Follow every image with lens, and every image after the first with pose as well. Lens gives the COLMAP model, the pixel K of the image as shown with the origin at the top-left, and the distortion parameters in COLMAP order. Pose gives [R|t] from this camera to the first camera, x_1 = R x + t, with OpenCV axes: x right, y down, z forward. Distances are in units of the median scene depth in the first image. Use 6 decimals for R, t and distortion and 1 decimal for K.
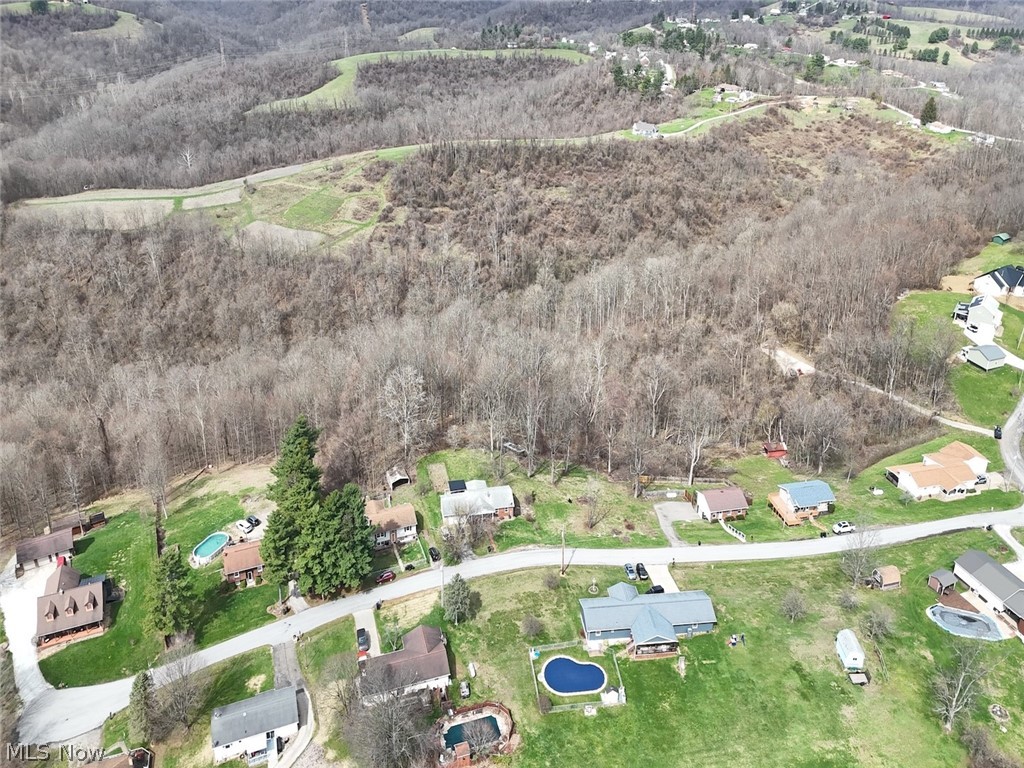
lens RADIAL K [[717.8, 0, 514.4], [0, 717.8, 392.7], [0, 0, 1]] dist [0.038680, -0.020582]
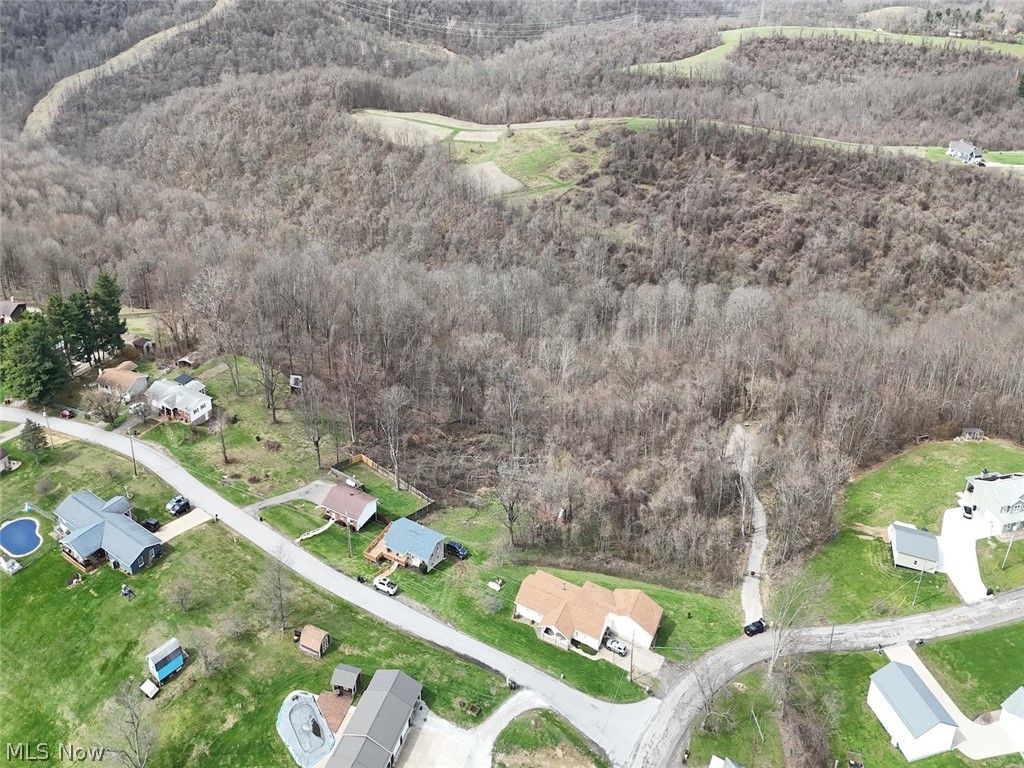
lens RADIAL K [[717.8, 0, 511.6], [0, 717.8, 376.8], [0, 0, 1]] dist [0.038680, -0.020582]
pose [[0.760312, 0.360997, -0.540006, 0.873698], [-0.353165, 0.927470, 0.122774, -0.184575], [0.545160, 0.097365, 0.832659, 0.328818]]
